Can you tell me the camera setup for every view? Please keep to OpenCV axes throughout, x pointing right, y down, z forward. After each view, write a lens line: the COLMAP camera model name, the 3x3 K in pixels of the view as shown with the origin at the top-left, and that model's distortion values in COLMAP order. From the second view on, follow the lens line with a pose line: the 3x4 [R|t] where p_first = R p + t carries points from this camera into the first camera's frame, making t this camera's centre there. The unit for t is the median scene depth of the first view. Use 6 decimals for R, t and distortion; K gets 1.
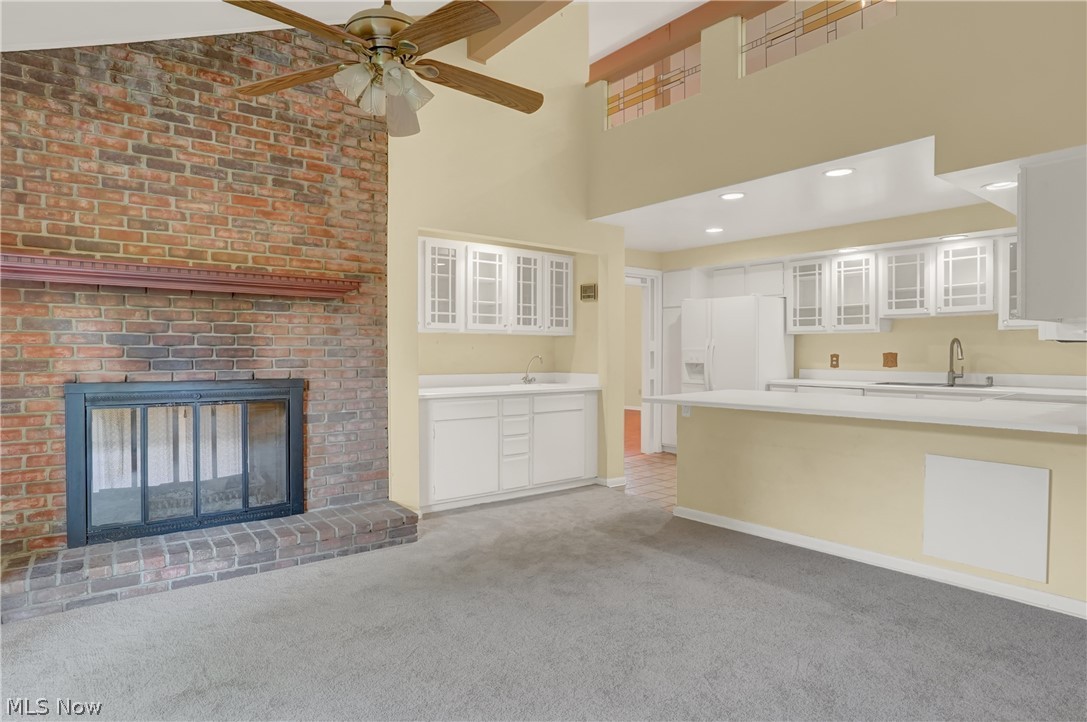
lens RADIAL K [[622.2, 0, 541.9], [0, 622.2, 360.1], [0, 0, 1]] dist [-0.006506, -0.000305]
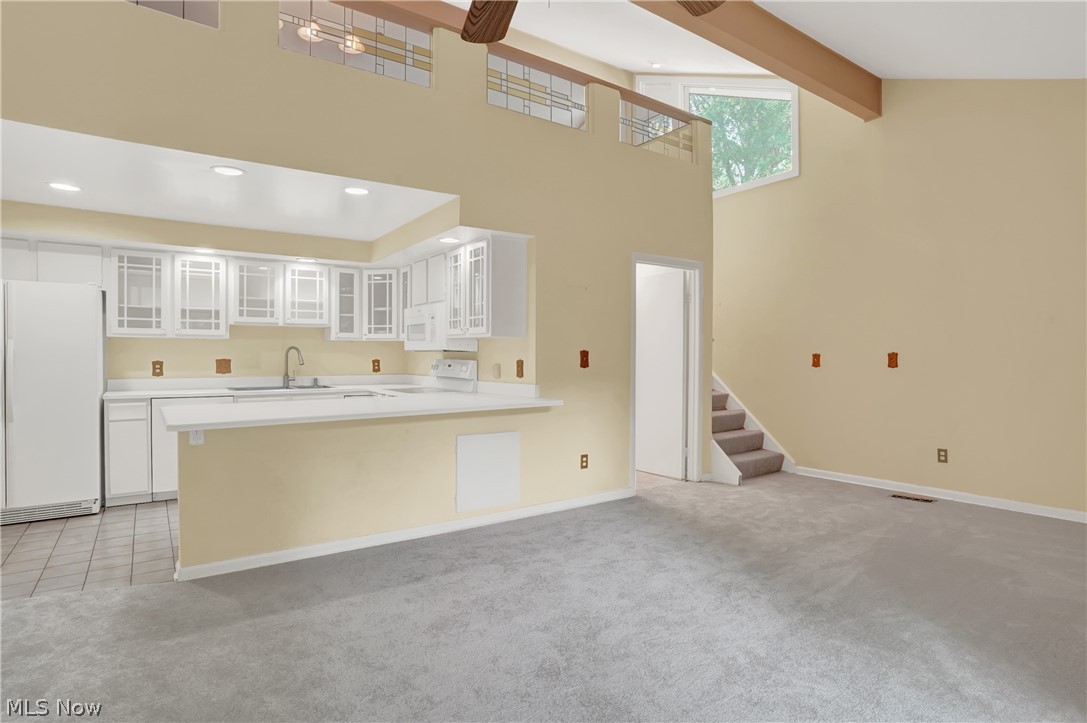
lens RADIAL K [[586.4, 0, 542.0], [0, 586.4, 366.1], [0, 0, 1]] dist [-0.045996, 0.011735]
pose [[0.059685, -0.015466, 0.998097, -0.367121], [0.015932, 0.999767, 0.014539, -0.006348], [-0.998090, 0.015034, 0.059918, 0.454888]]
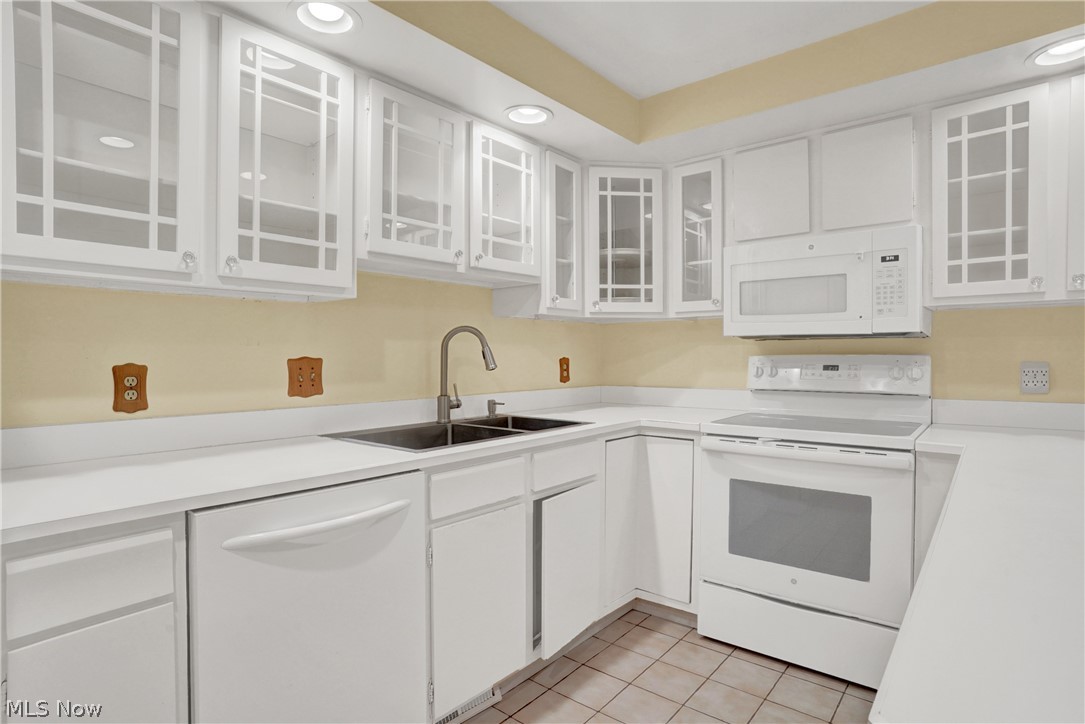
lens RADIAL K [[585.3, 0, 542.3], [0, 585.3, 357.5], [0, 0, 1]] dist [-0.045996, 0.011735]
pose [[-0.218888, -0.000273, 0.975750, 0.203463], [0.022435, 0.999734, 0.005313, -0.011199], [-0.975492, 0.023054, -0.218824, 0.997375]]
